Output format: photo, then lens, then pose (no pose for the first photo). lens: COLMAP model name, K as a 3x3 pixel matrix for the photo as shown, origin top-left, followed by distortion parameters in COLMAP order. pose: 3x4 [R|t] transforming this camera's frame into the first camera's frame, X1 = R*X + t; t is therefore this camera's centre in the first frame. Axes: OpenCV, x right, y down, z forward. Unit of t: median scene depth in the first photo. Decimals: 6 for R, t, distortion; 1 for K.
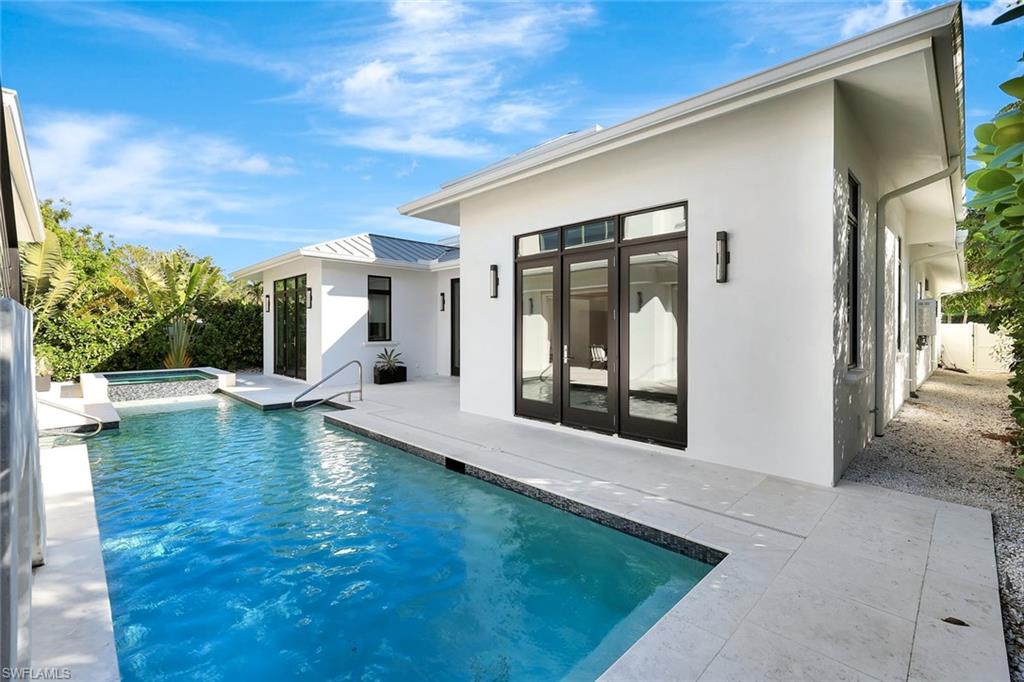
lens RADIAL K [[447.1, 0, 515.1], [0, 447.1, 330.7], [0, 0, 1]] dist [-0.002179, -0.000147]
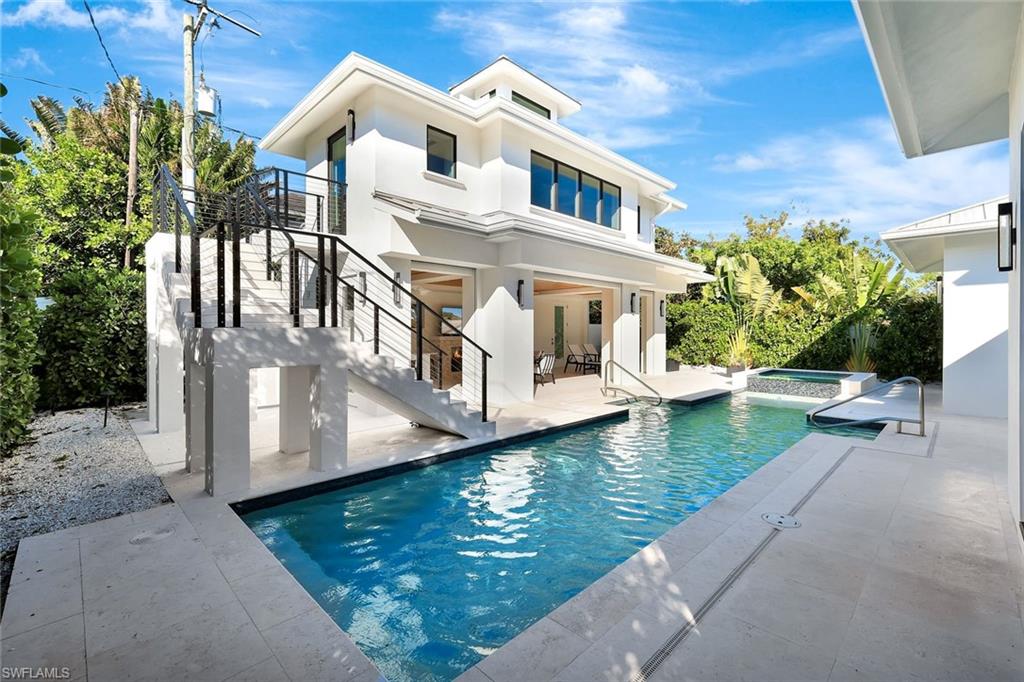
lens RADIAL K [[447.1, 0, 515.0], [0, 447.1, 336.9], [0, 0, 1]] dist [-0.002179, -0.000147]
pose [[-0.005983, 0.013464, -0.999891, 0.264359], [-0.004268, 0.999900, 0.013490, -0.003519], [0.999973, 0.004348, -0.005925, 0.279903]]
